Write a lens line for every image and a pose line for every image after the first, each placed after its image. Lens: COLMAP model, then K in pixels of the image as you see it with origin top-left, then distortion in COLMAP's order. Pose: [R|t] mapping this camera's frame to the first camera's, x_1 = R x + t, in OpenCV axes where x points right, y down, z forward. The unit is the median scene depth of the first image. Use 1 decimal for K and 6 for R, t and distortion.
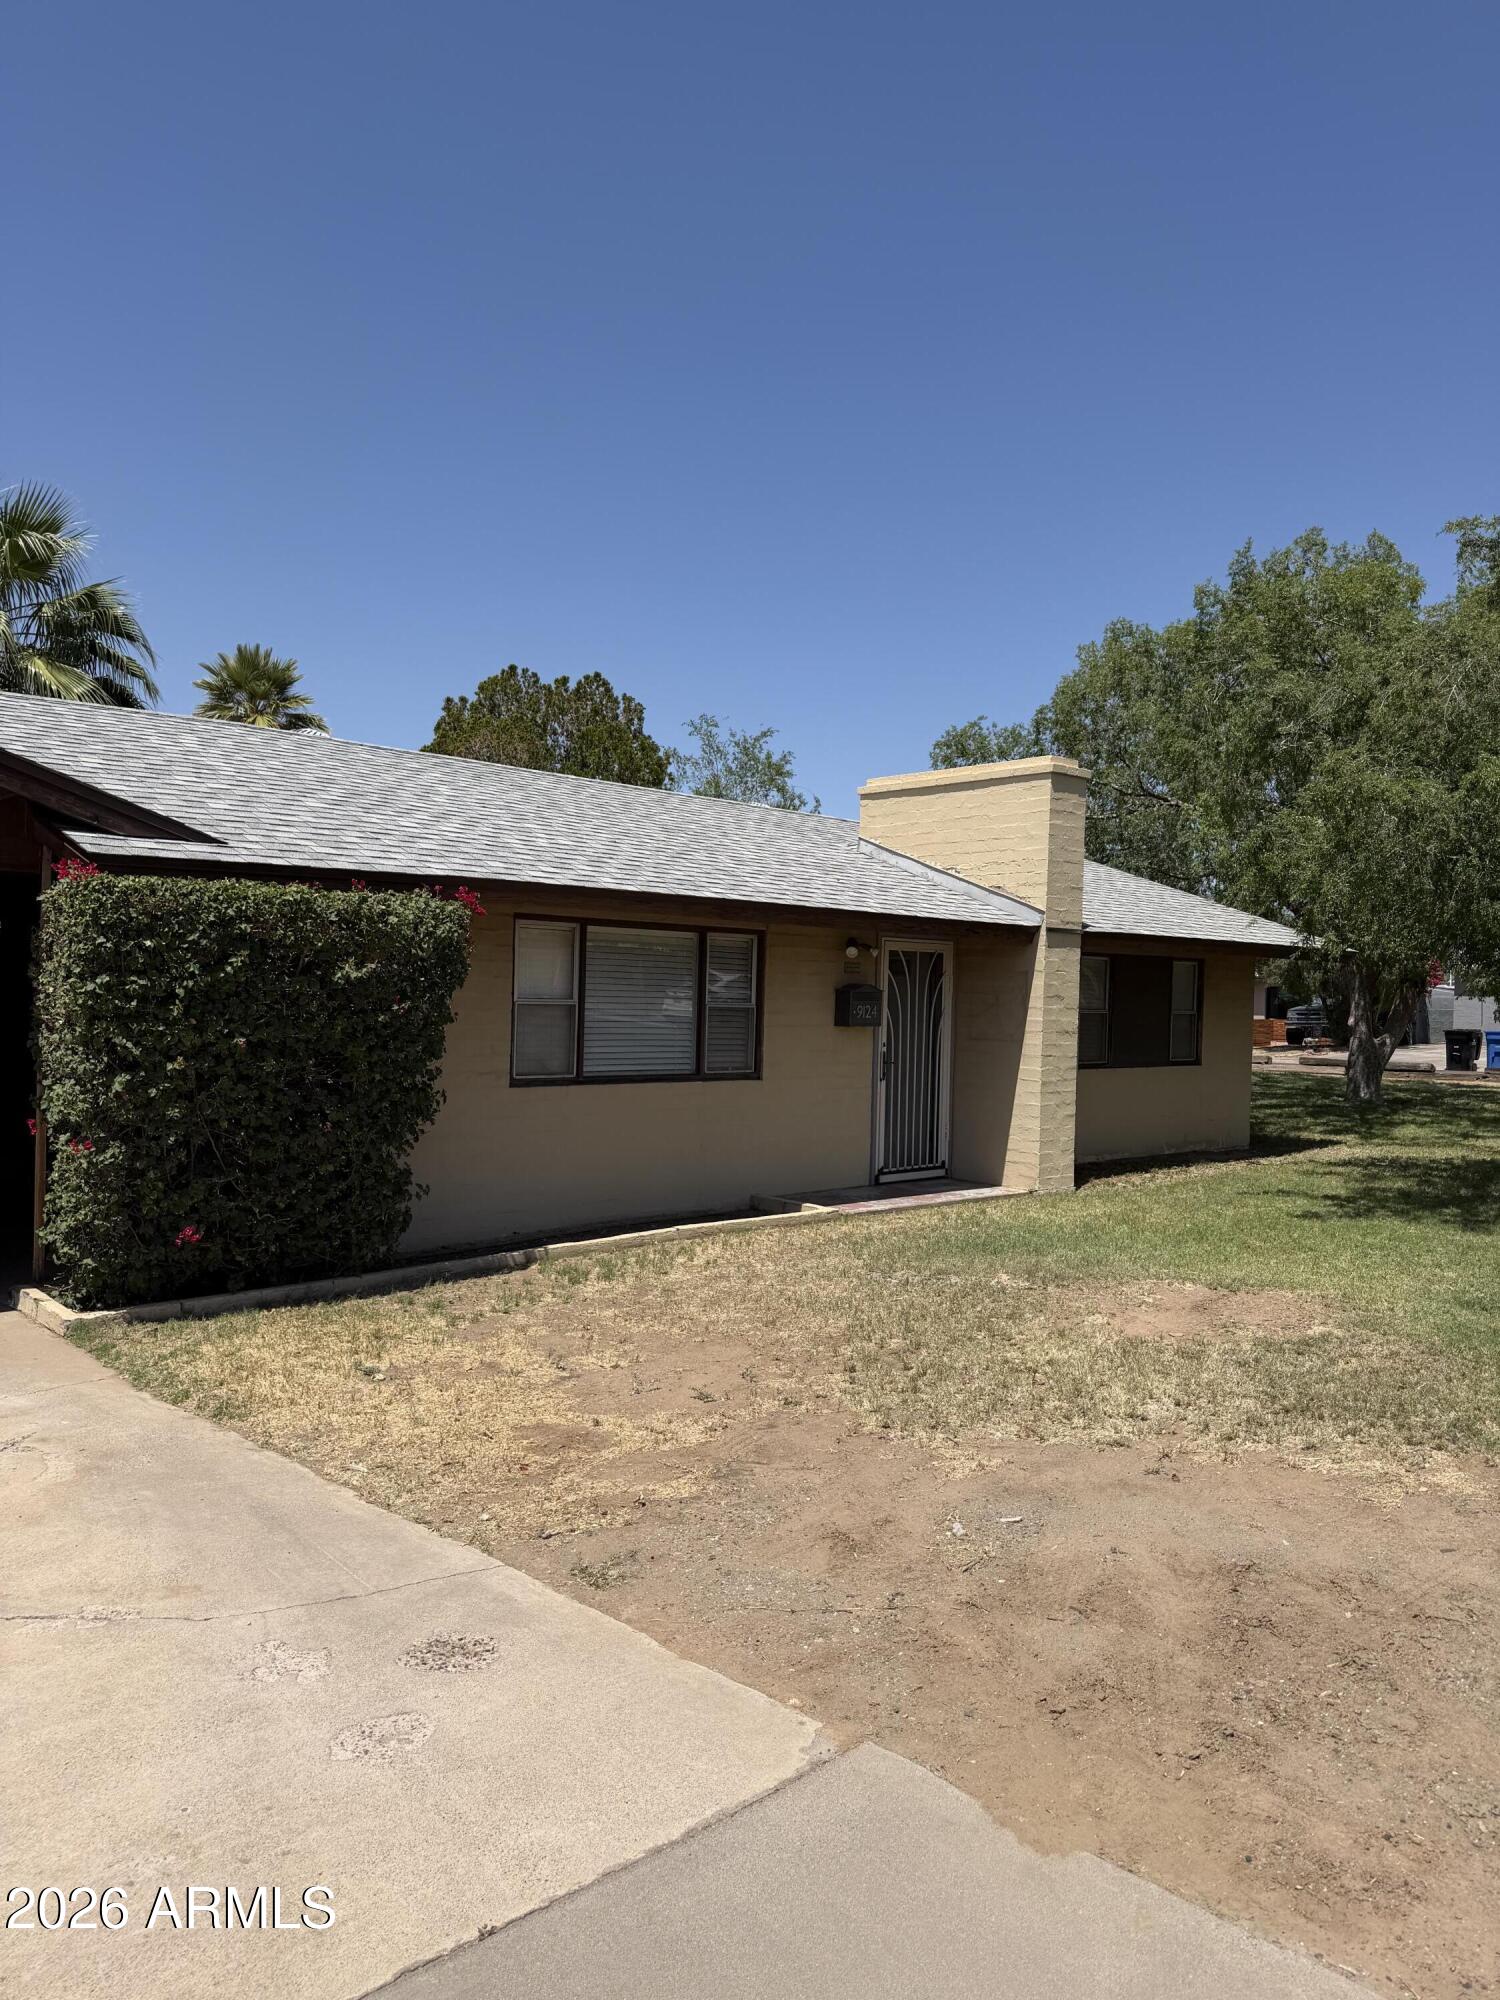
lens RADIAL K [[1408.9, 0, 746.9], [0, 1408.9, 1009.4], [0, 0, 1]] dist [0.147271, -0.305848]
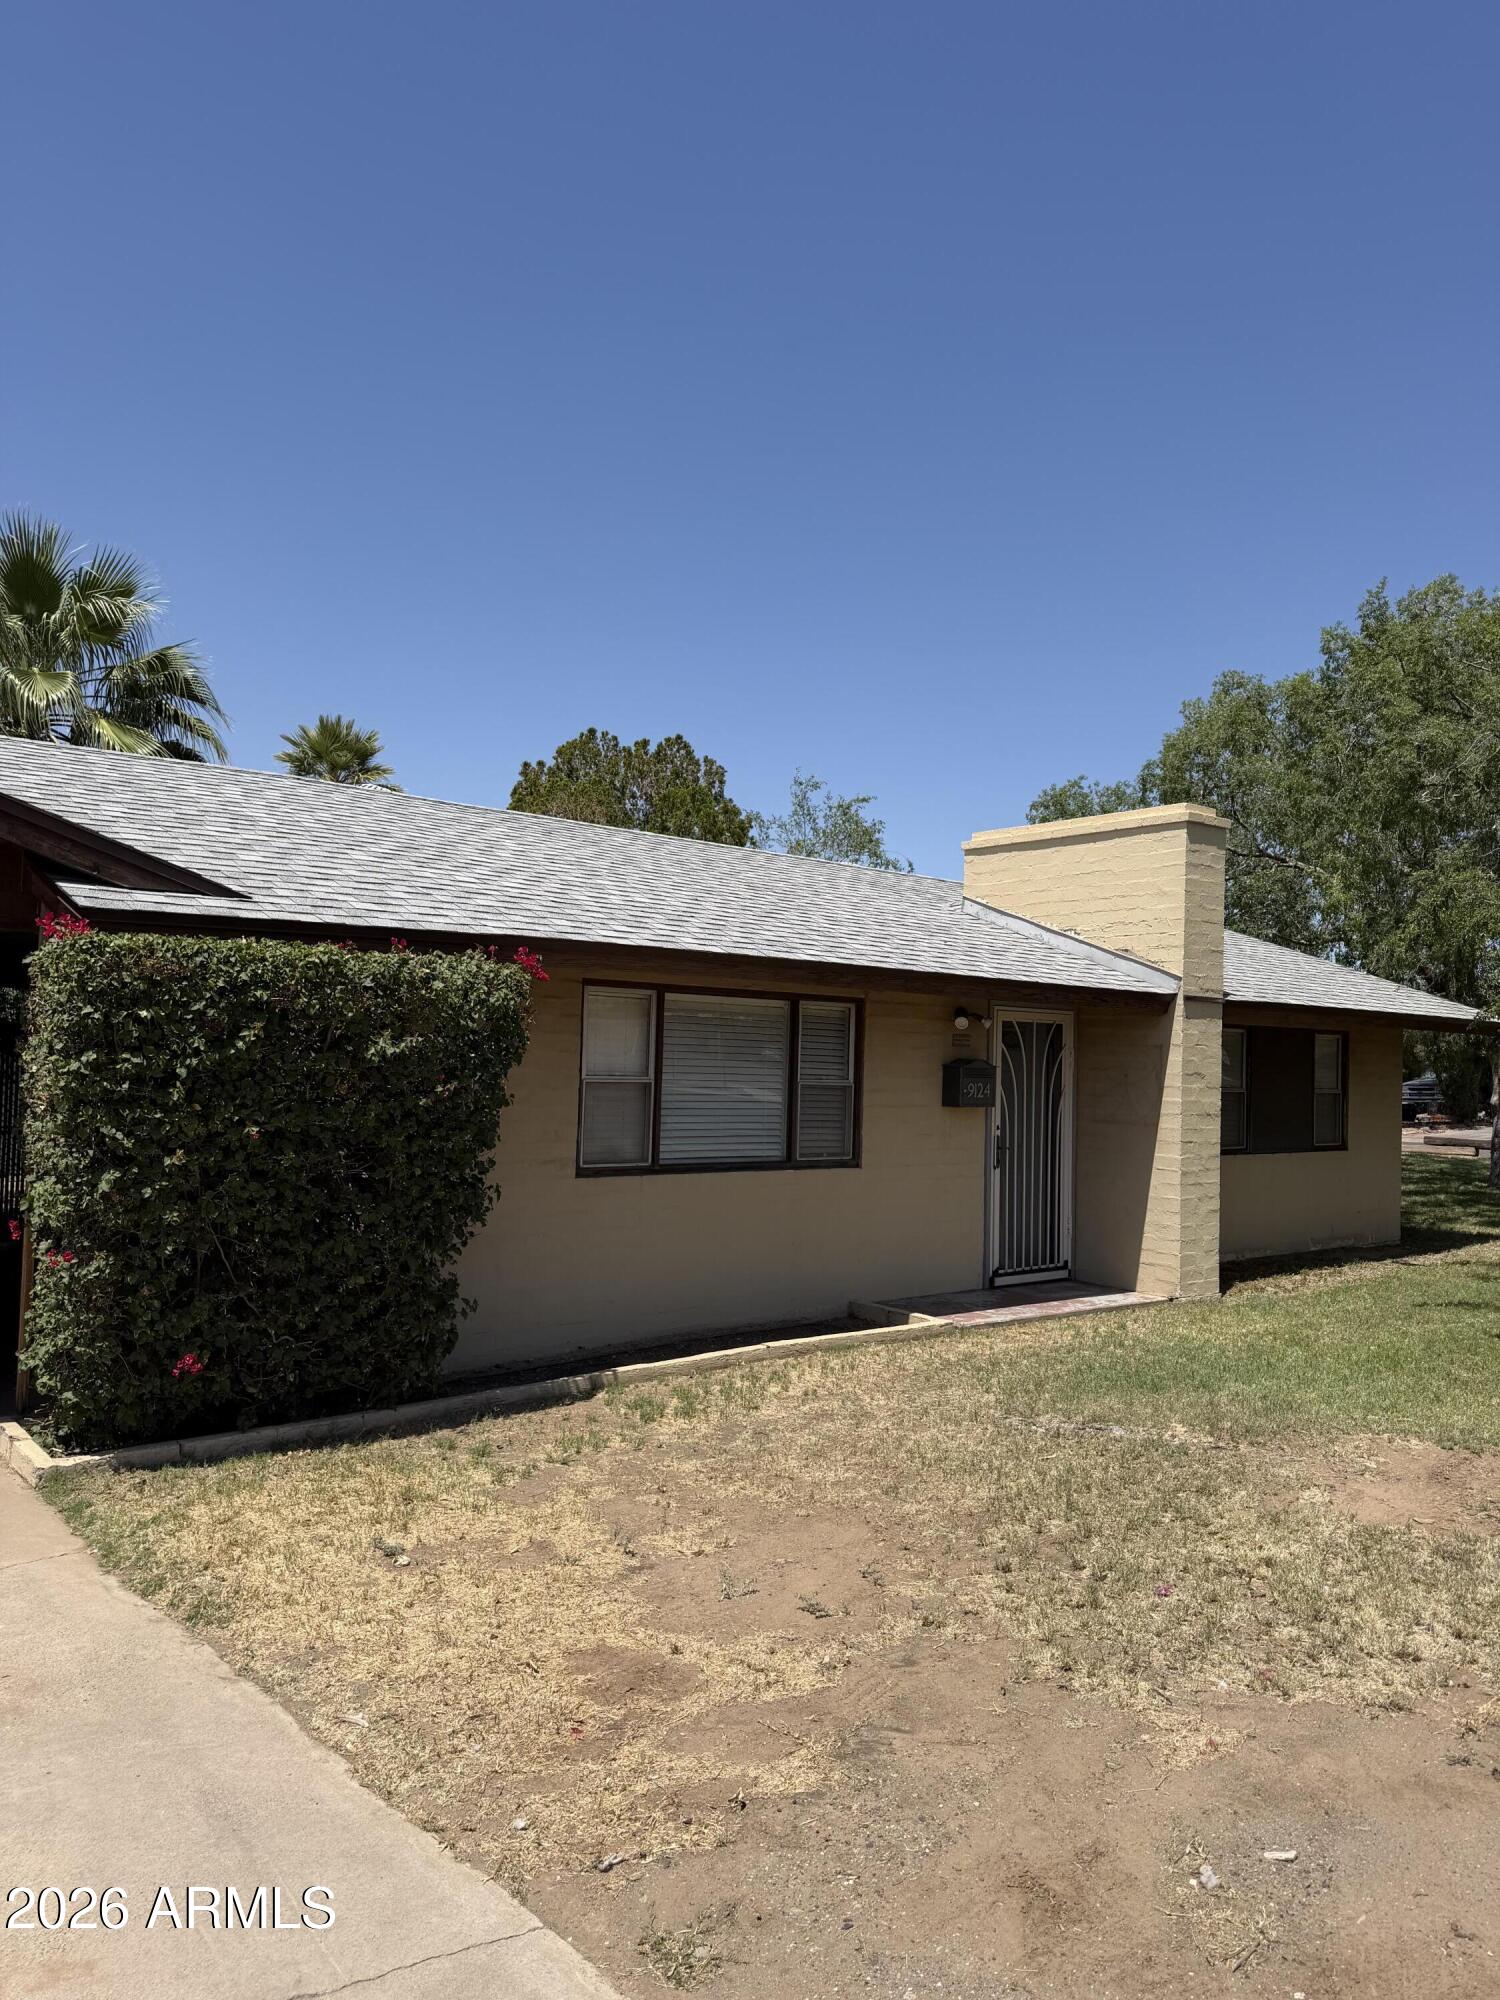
lens RADIAL K [[1404.9, 0, 749.2], [0, 1404.9, 988.2], [0, 0, 1]] dist [0.039466, -0.034983]
pose [[0.998668, -0.000622, -0.051601, -0.019735], [-0.002717, 0.997907, -0.064613, -0.007410], [0.051533, 0.064667, 0.996575, 0.166639]]
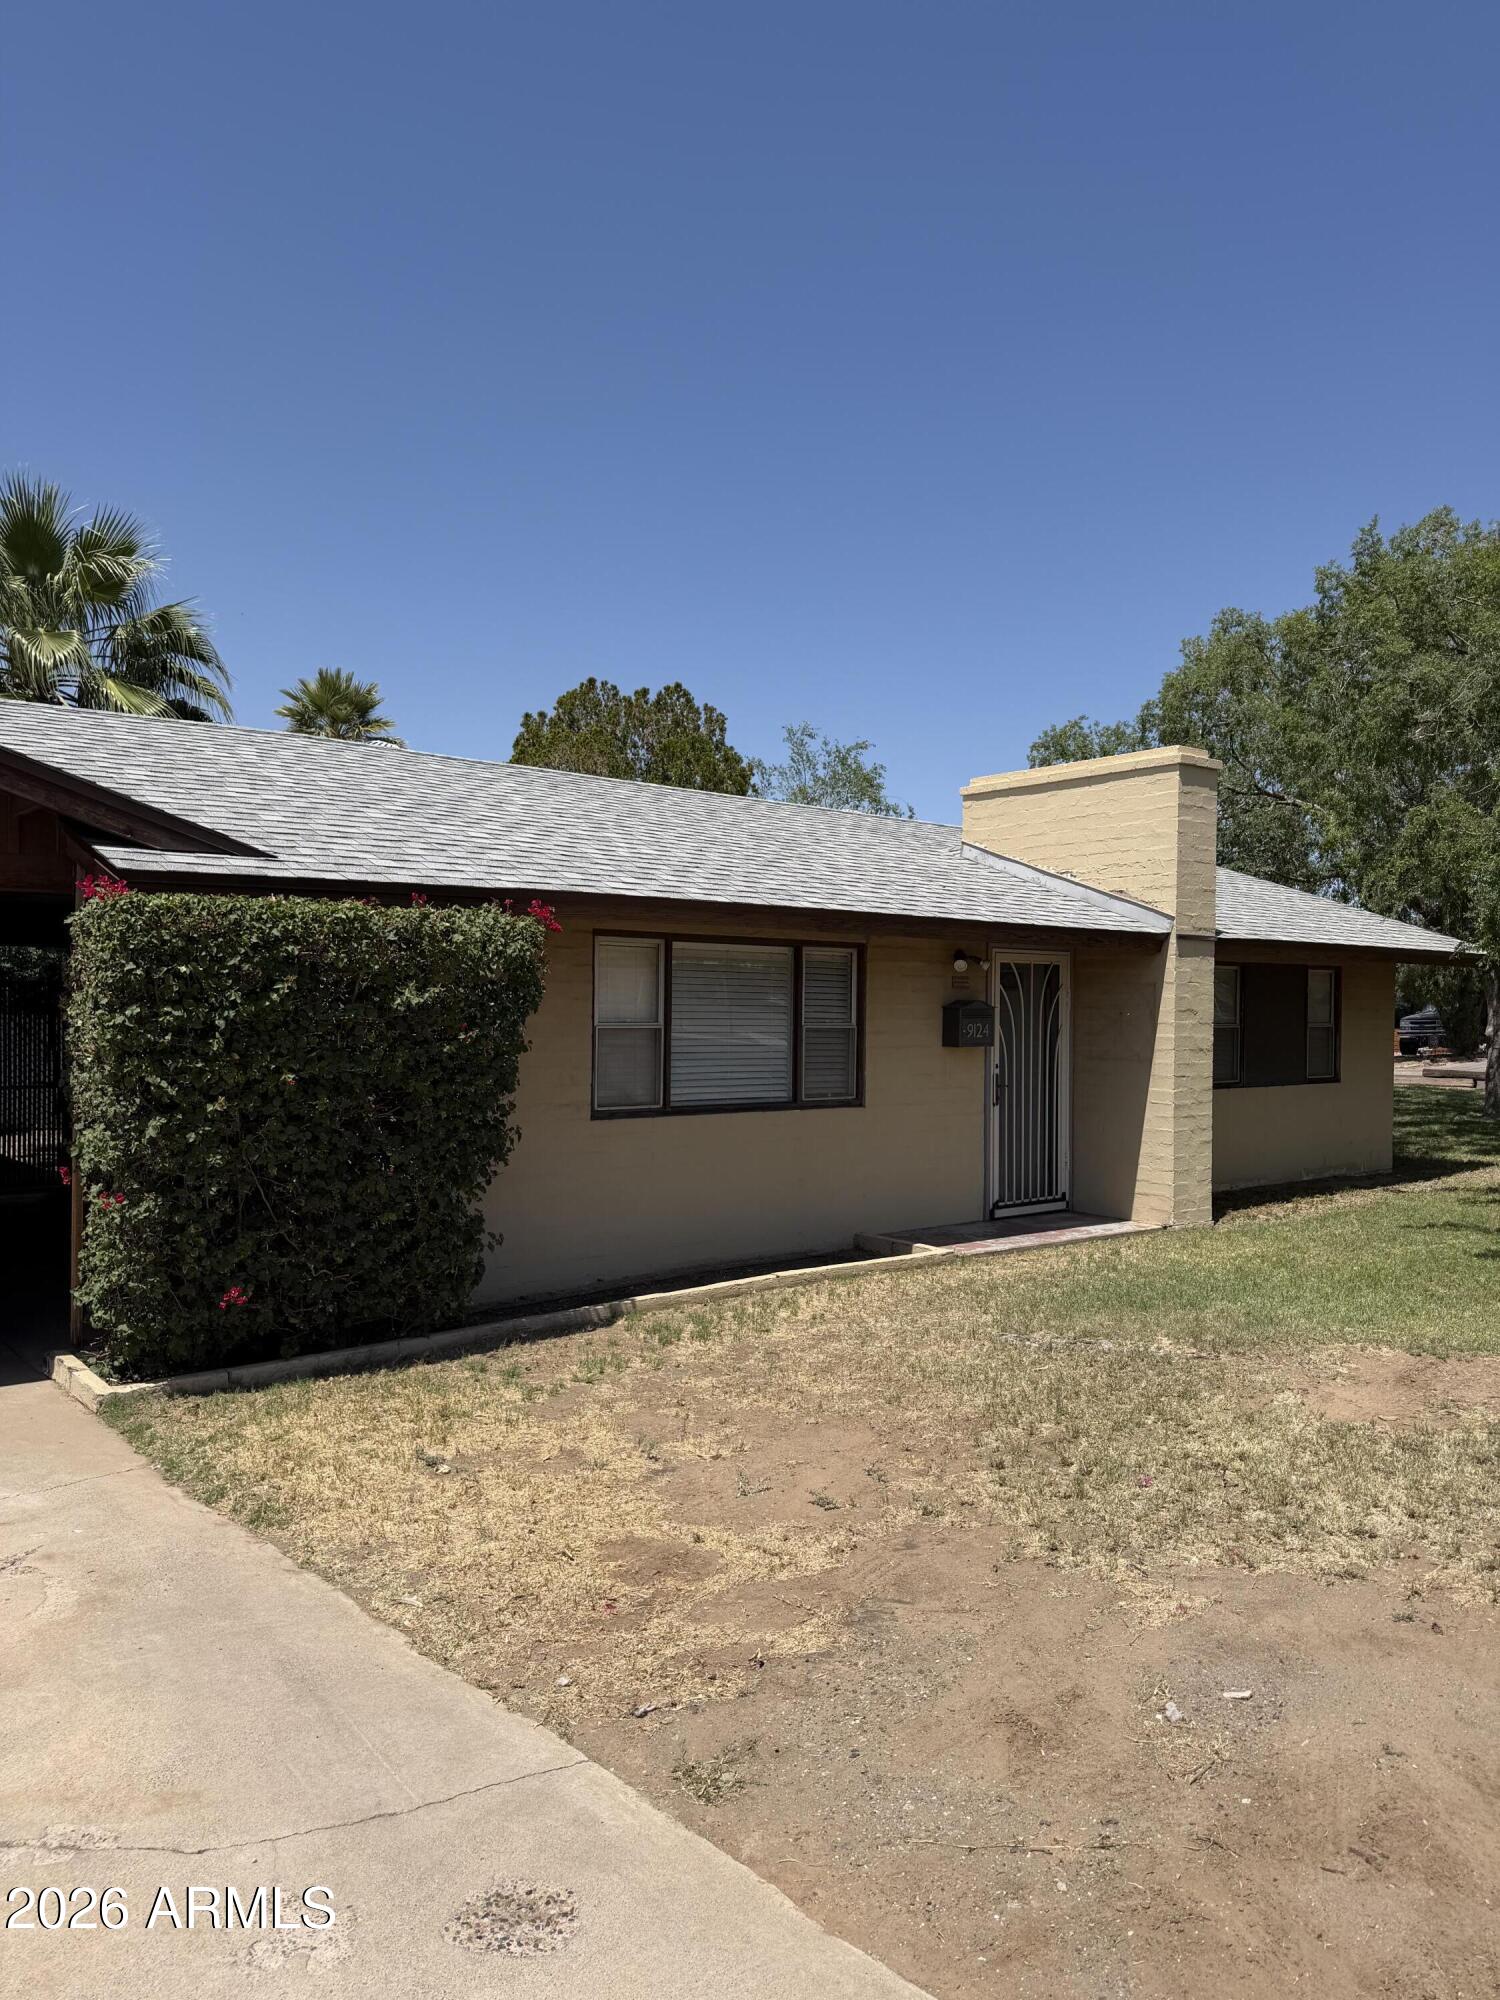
lens RADIAL K [[1403.2, 0, 750.0], [0, 1403.2, 1000.0], [0, 0, 1]] dist [0.083484, -0.123893]
pose [[0.998359, -0.015705, -0.055074, -0.017629], [0.014712, 0.999723, -0.018387, -0.005062], [0.055348, 0.017547, 0.998313, 0.124090]]
